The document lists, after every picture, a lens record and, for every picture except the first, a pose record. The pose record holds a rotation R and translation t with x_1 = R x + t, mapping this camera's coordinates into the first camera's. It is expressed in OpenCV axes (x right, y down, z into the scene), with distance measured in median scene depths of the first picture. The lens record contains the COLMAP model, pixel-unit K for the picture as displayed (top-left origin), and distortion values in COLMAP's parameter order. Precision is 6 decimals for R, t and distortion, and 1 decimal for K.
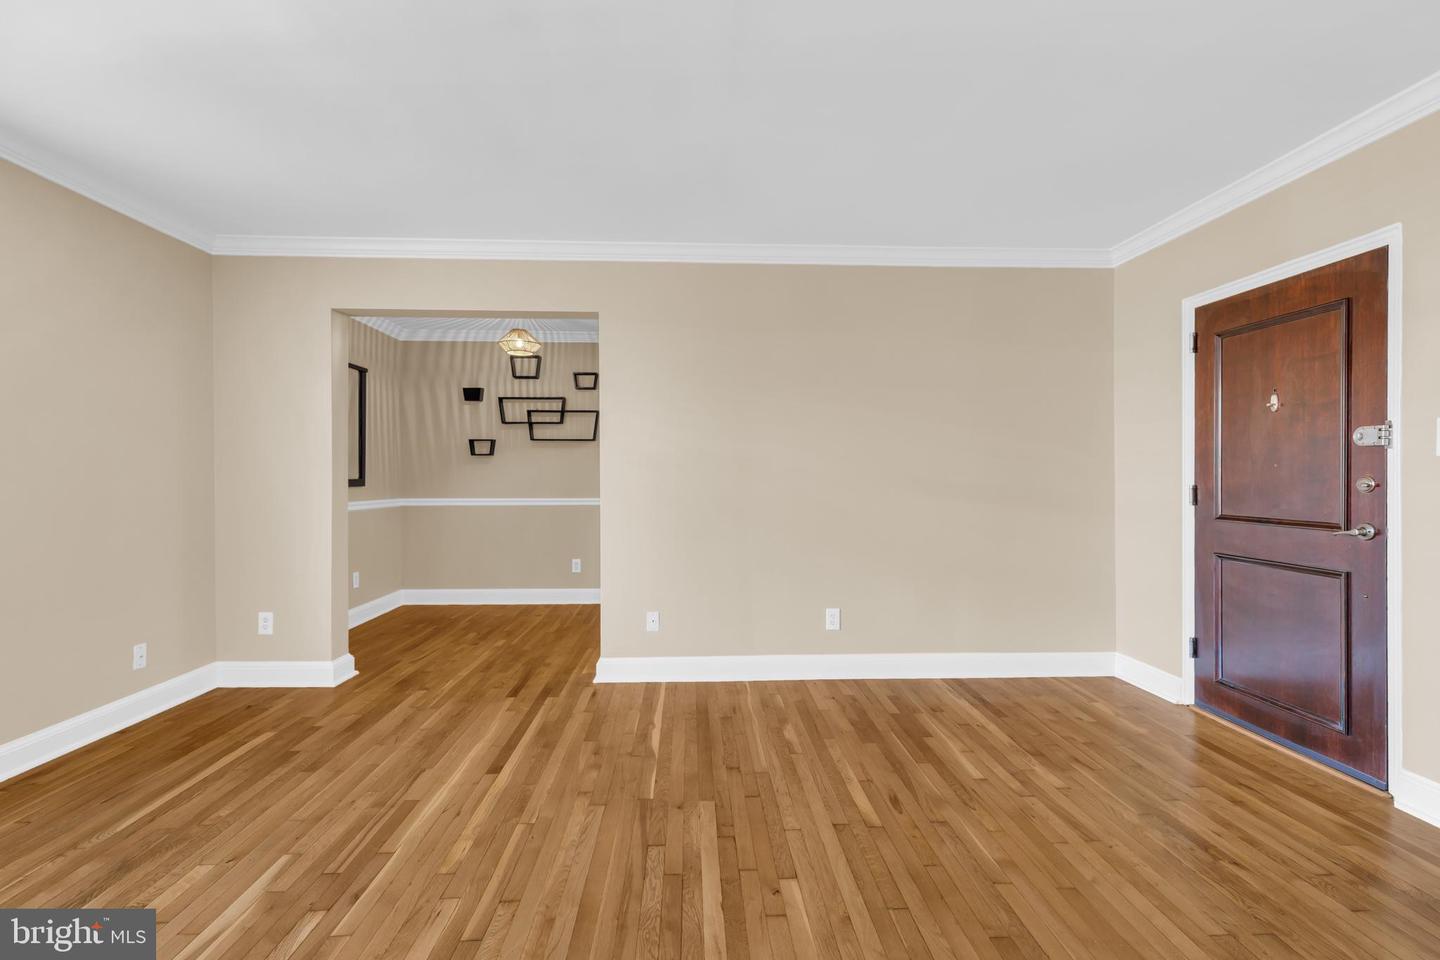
lens RADIAL K [[716.2, 0, 733.9], [0, 716.2, 480.7], [0, 0, 1]] dist [0.006921, 0.000930]
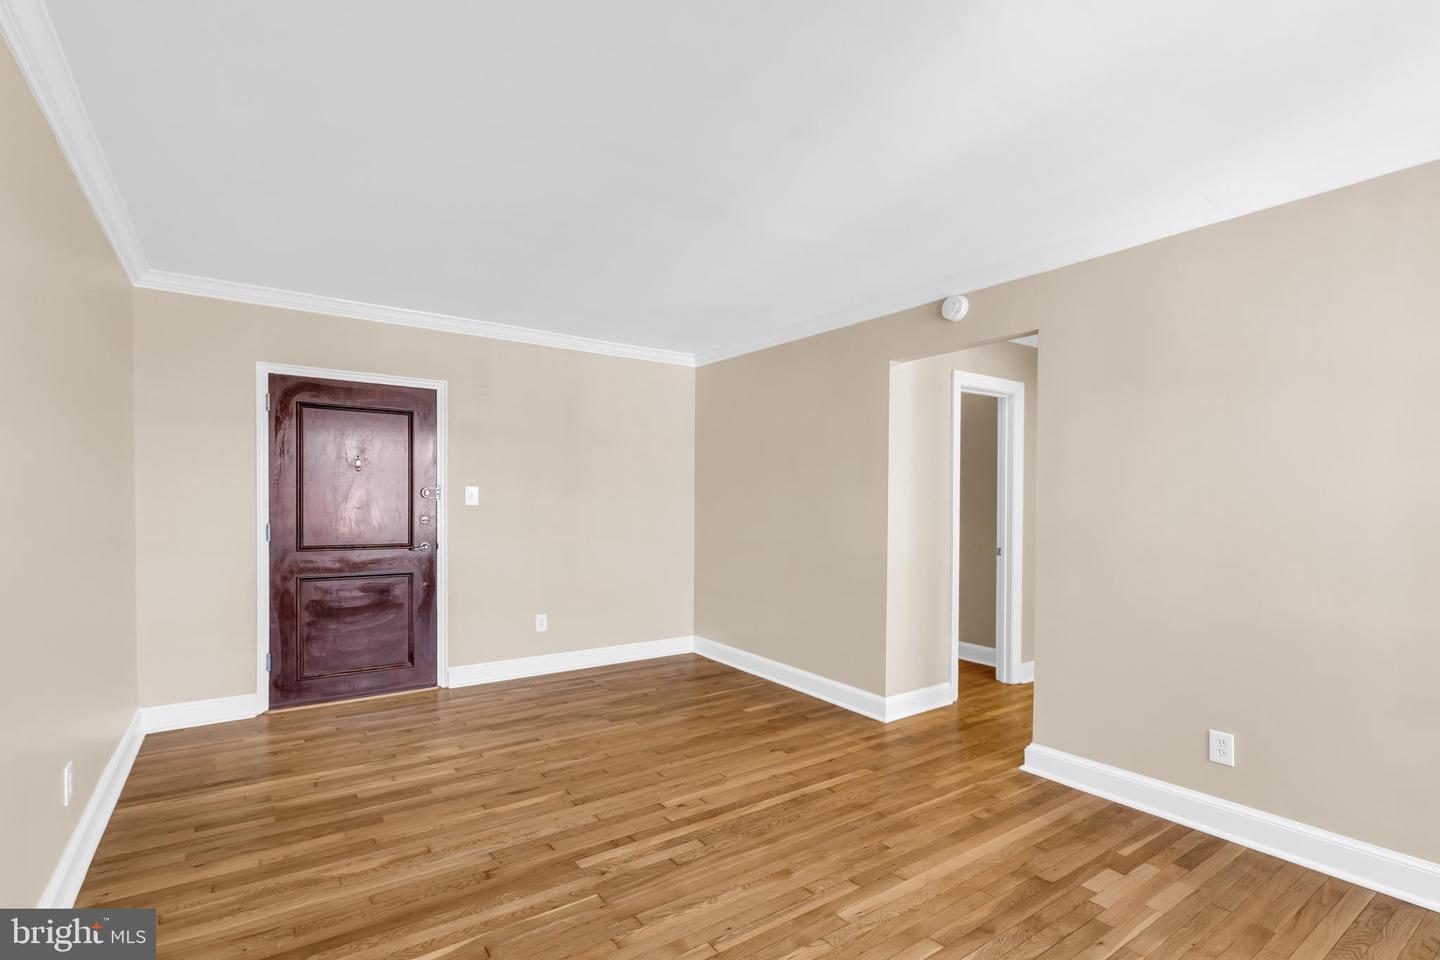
lens RADIAL K [[652.4, 0, 699.8], [0, 652.4, 508.4], [0, 0, 1]] dist [0.005488, -0.000044]
pose [[-0.535749, -0.009250, 0.844327, -0.637930], [-0.001119, 0.999947, 0.010245, -0.030165], [-0.844377, 0.004544, -0.535731, 0.983212]]
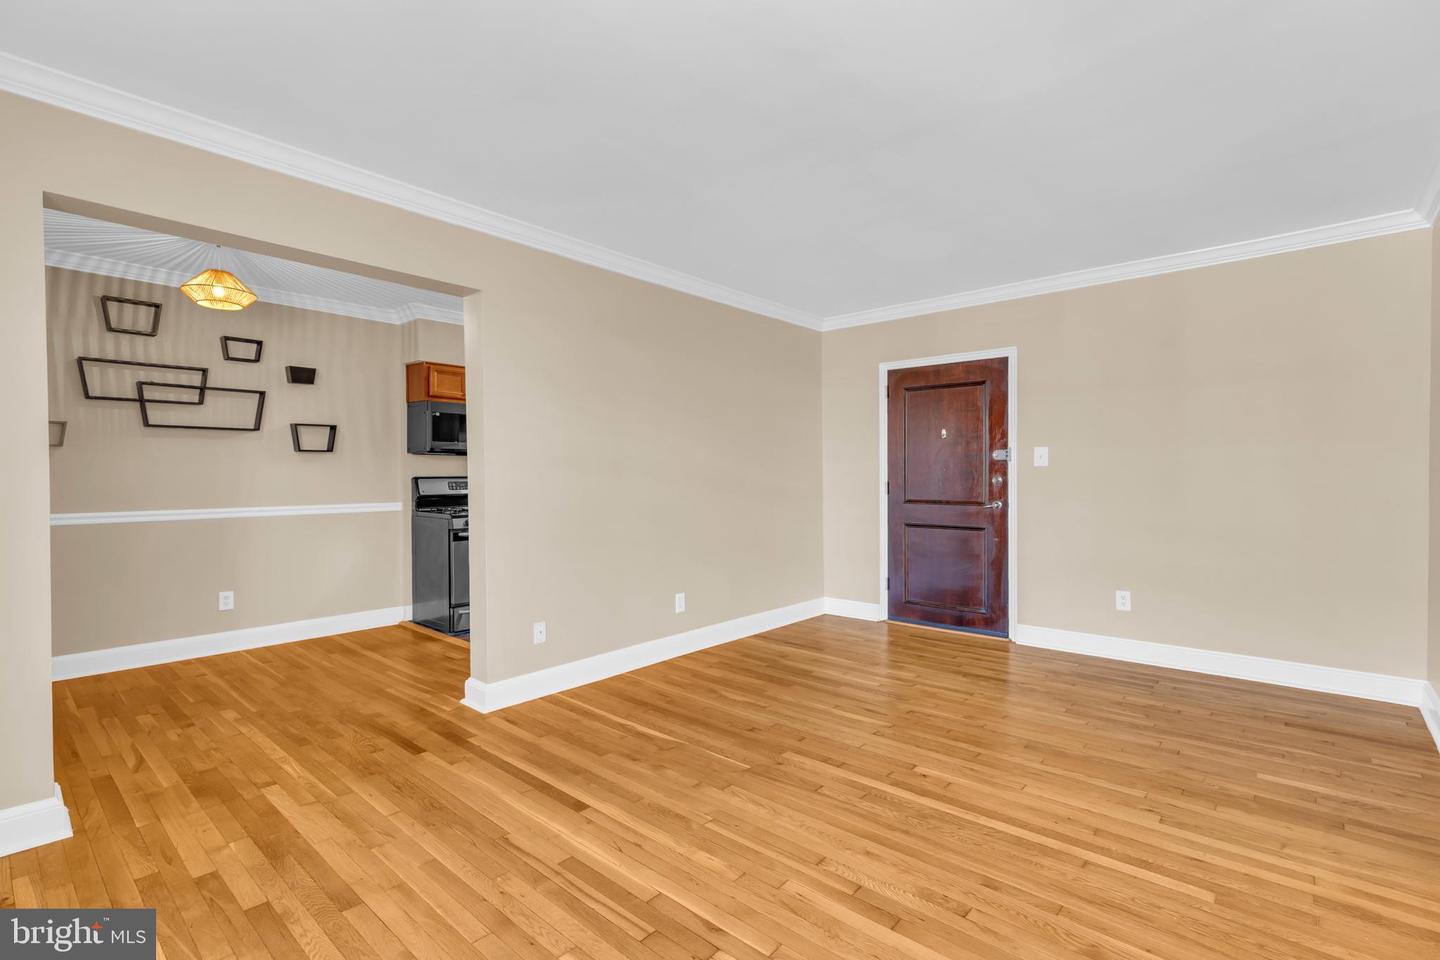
lens RADIAL K [[676.5, 0, 774.3], [0, 676.5, 484.4], [0, 0, 1]] dist [0.003051, 0.000506]
pose [[0.654026, -0.013896, 0.756345, -0.656181], [0.006908, 0.999899, 0.012397, -0.007755], [-0.756441, -0.002883, 0.654056, 0.210807]]
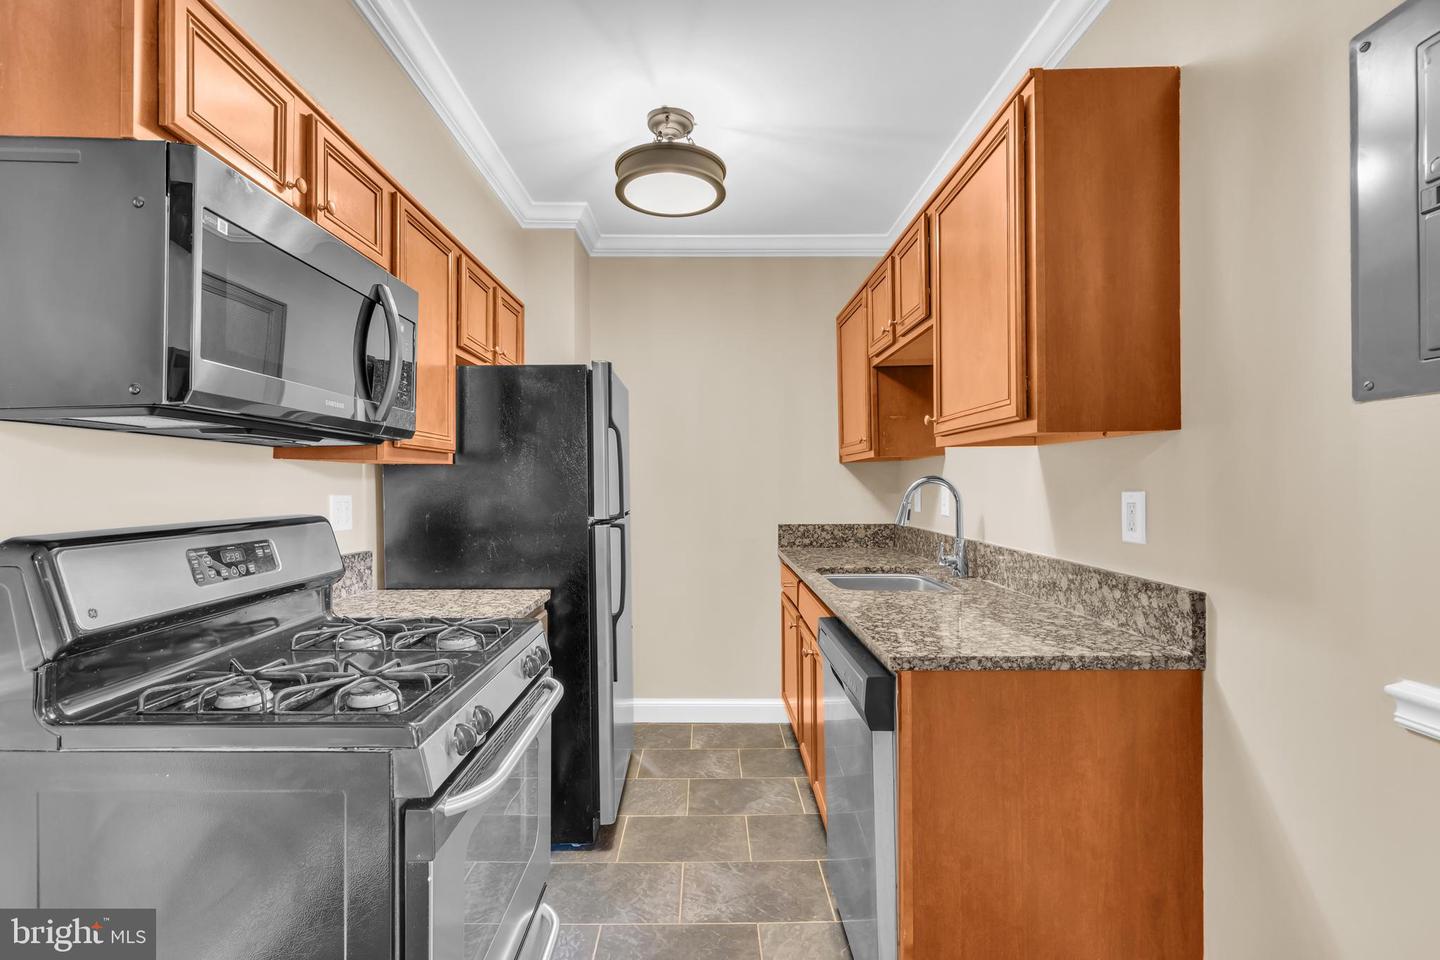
lens RADIAL K [[643.7, 0, 739.6], [0, 643.7, 486.9], [0, 0, 1]] dist [0.002986, 0.000131]
pose [[0.030379, 0.001614, 0.999537, -0.313290], [0.007672, 0.999969, -0.001848, -0.028276], [-0.999509, 0.007725, 0.030365, 1.434204]]
